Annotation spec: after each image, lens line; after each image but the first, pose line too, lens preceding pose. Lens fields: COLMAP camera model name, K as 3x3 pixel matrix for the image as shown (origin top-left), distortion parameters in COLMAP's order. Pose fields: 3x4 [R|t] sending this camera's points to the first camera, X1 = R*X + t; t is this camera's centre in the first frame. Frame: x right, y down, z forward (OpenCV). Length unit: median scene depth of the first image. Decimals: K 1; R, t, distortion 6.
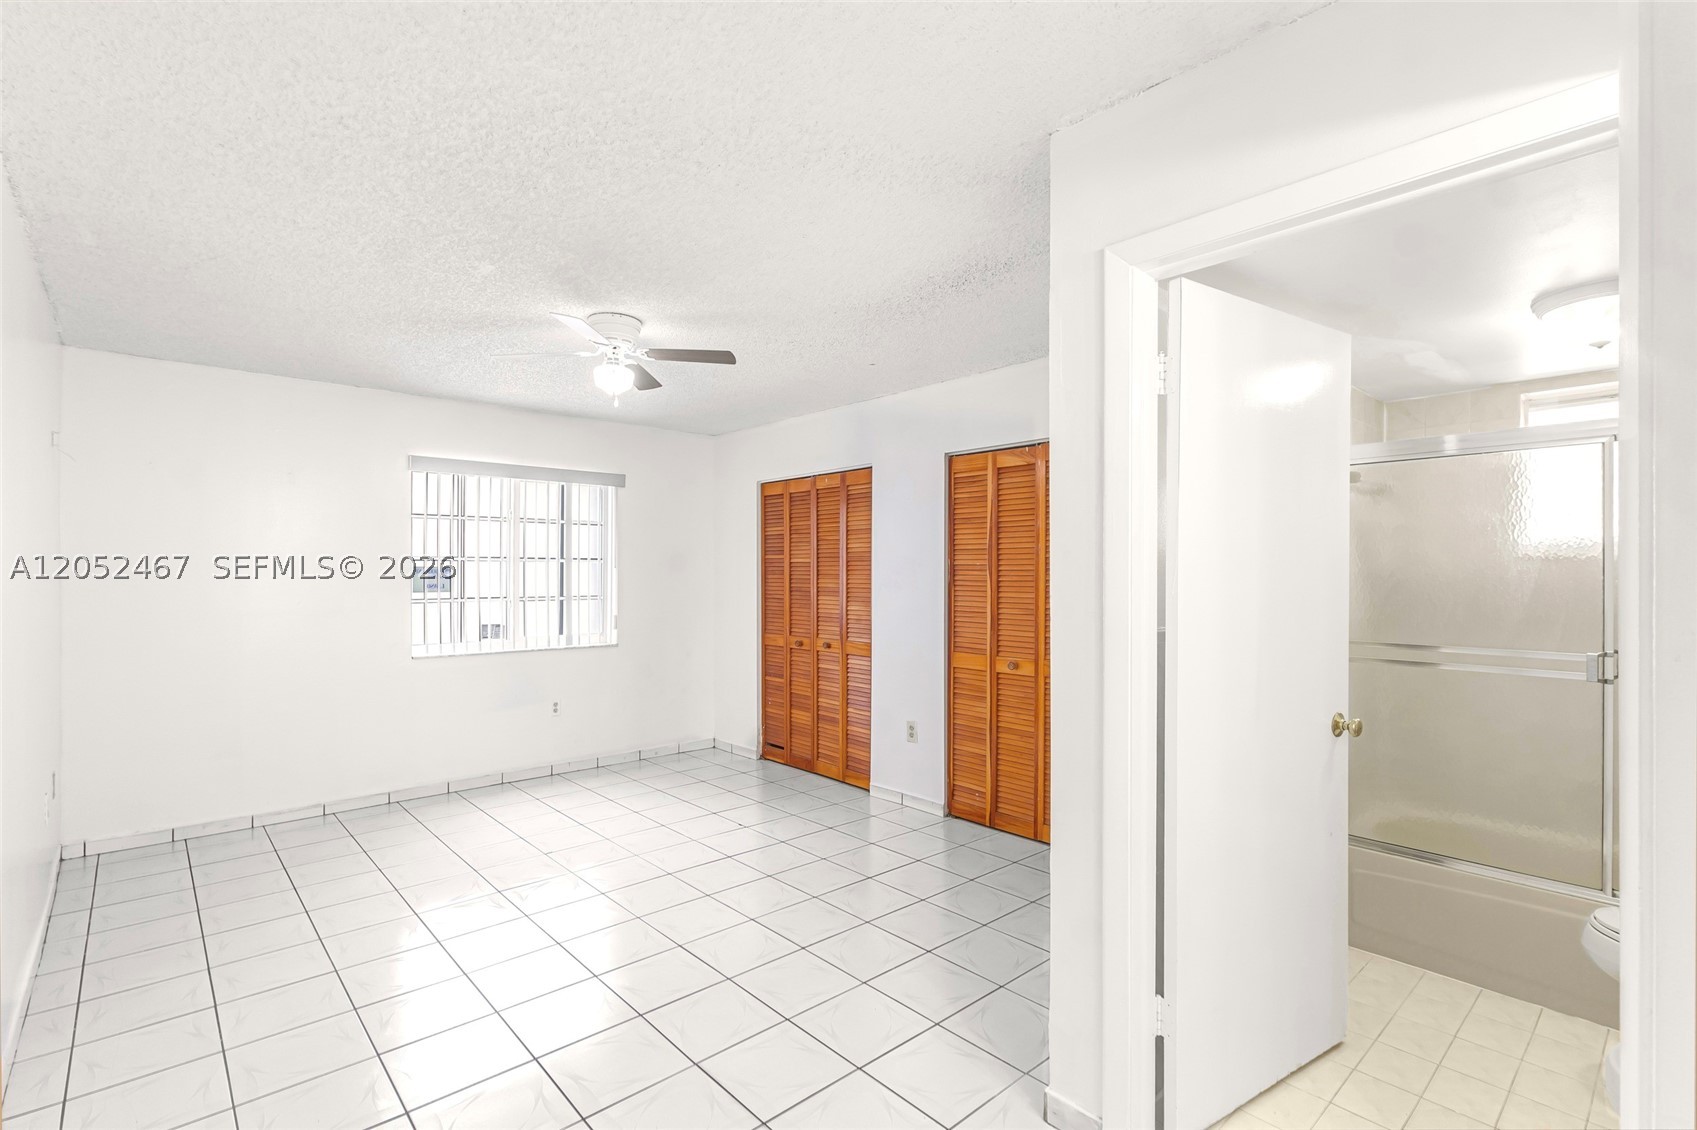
lens RADIAL K [[785.8, 0, 844.9], [0, 785.8, 567.0], [0, 0, 1]] dist [-0.000357, 0.000478]
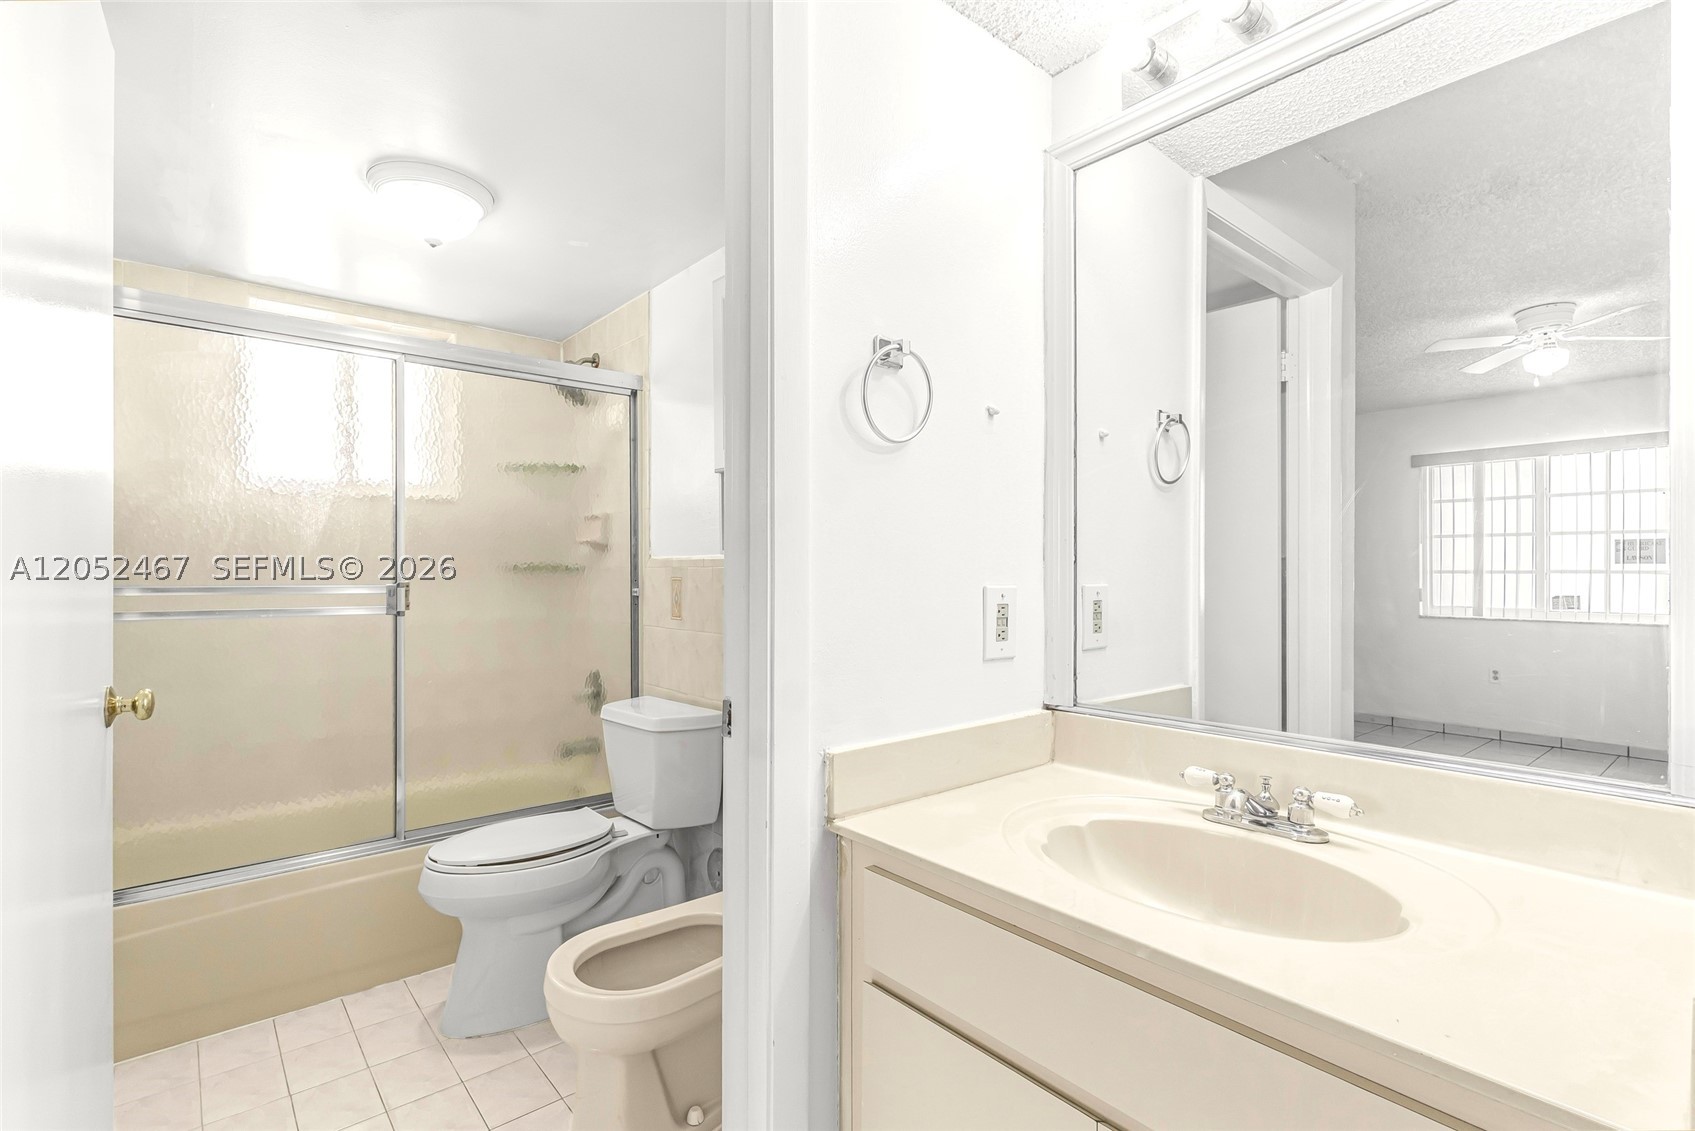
lens RADIAL K [[784.9, 0, 847.8], [0, 784.9, 577.4], [0, 0, 1]] dist [-0.000357, 0.000478]
pose [[0.025736, -0.000490, 0.999669, 0.024618], [-0.004774, 0.999988, 0.000613, 0.054113], [-0.999657, -0.004788, 0.025734, 0.239399]]
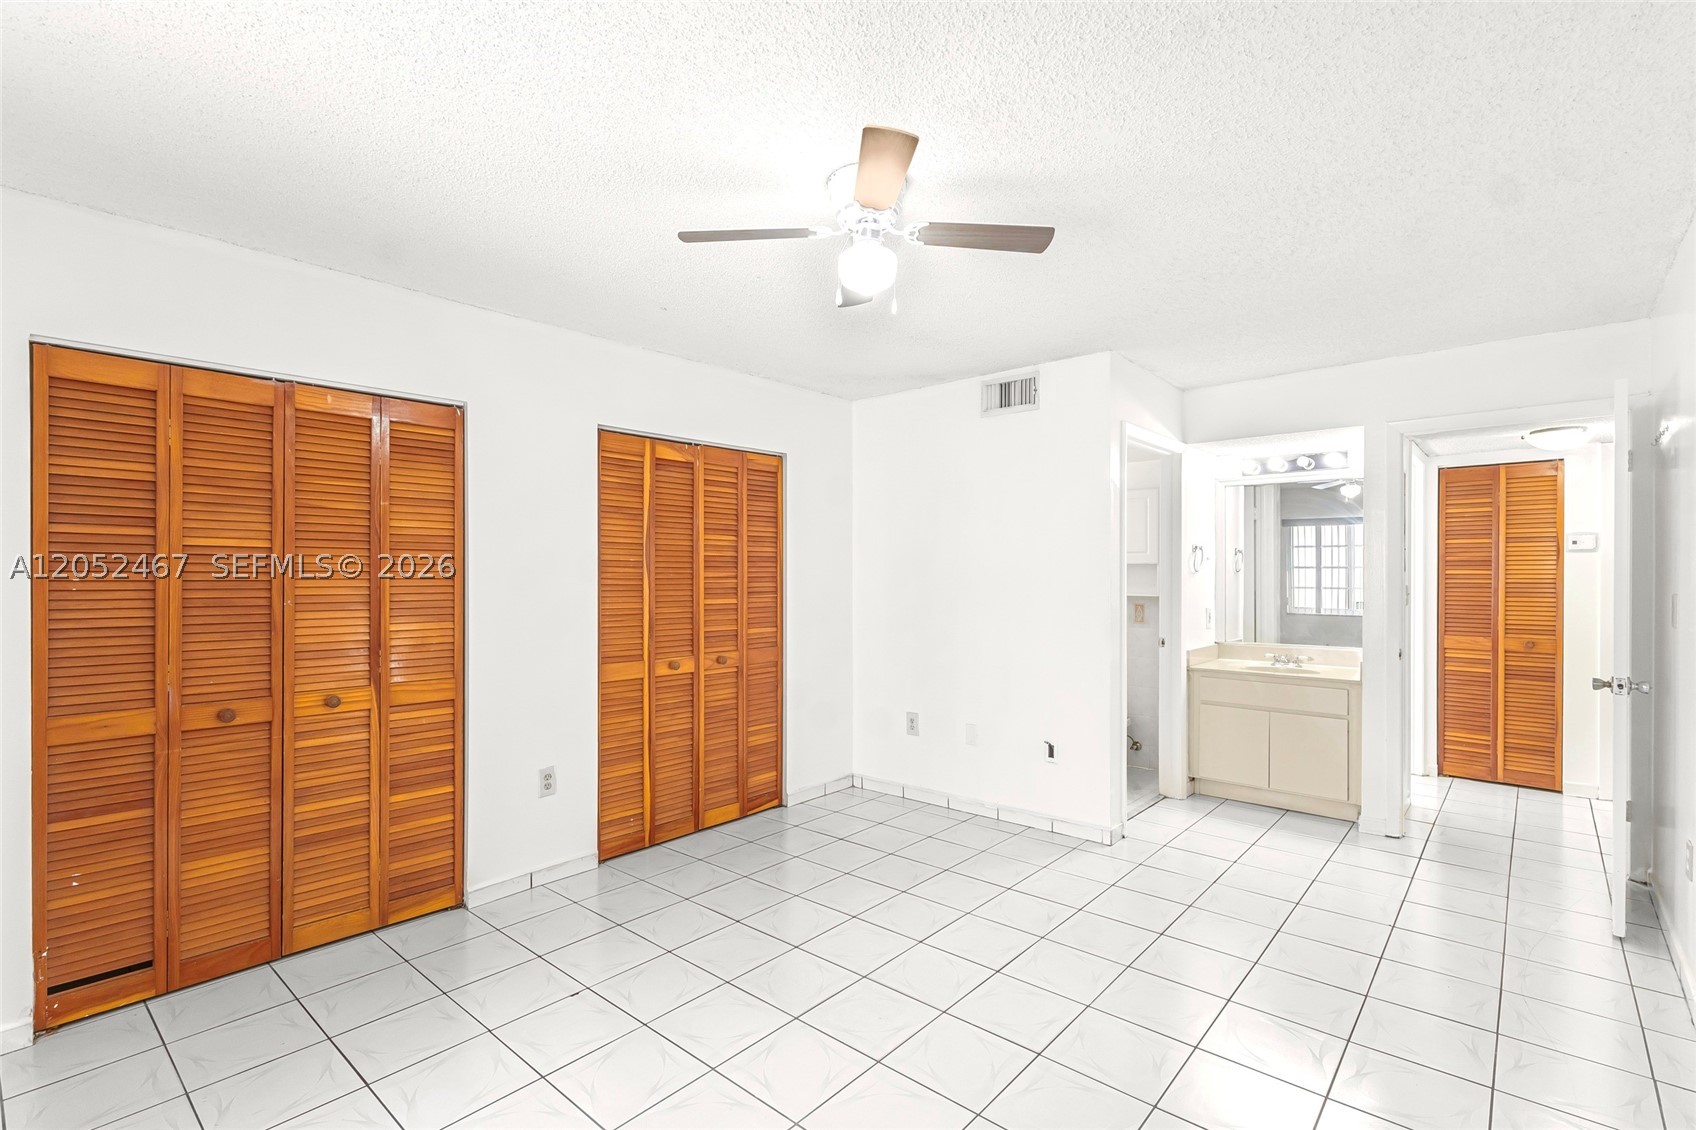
lens RADIAL K [[785.4, 0, 849.2], [0, 785.4, 568.4], [0, 0, 1]] dist [-0.000357, 0.000478]
pose [[-0.124193, 0.006949, 0.992234, -0.737199], [-0.006325, 0.999950, -0.007794, 0.010853], [-0.992238, -0.007244, -0.124143, 0.859413]]
